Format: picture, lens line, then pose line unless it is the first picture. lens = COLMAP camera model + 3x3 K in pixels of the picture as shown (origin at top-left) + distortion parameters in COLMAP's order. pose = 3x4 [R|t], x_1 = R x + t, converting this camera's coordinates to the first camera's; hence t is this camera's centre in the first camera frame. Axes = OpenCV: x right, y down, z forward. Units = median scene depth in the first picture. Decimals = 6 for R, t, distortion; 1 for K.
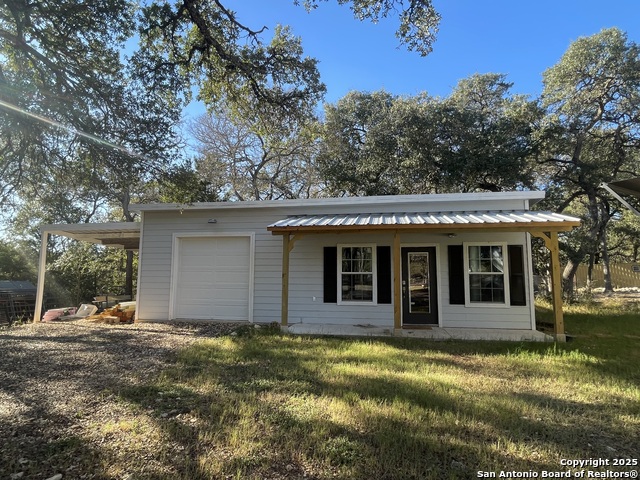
lens RADIAL K [[356.0, 0, 320.0], [0, 356.0, 240.0], [0, 0, 1]] dist [0.000590, 0.000125]
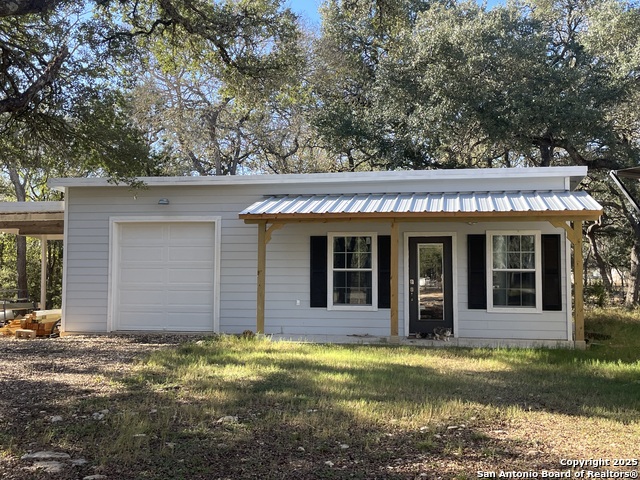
lens RADIAL K [[711.4, 0, 320.0], [0, 711.4, 240.0], [0, 0, 1]] dist [0.126094, -0.002592]
pose [[0.999895, -0.001576, -0.014439, 0.055008], [0.002291, 0.998764, 0.049655, -0.050719], [0.014343, -0.049683, 0.998662, -0.564888]]
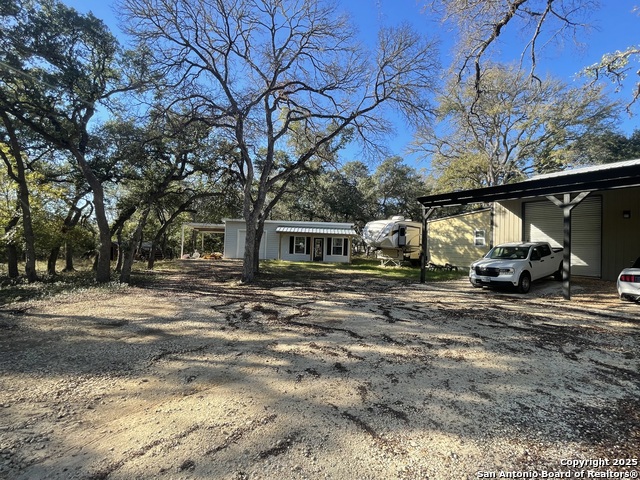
lens RADIAL K [[306.1, 0, 320.0], [0, 306.1, 240.0], [0, 0, 1]] dist [-0.002903, -0.000939]
pose [[0.978723, 0.039205, 0.201405, -0.279254], [-0.054961, 0.995799, 0.073241, -0.166341], [-0.197687, -0.082752, 0.976766, -1.743590]]
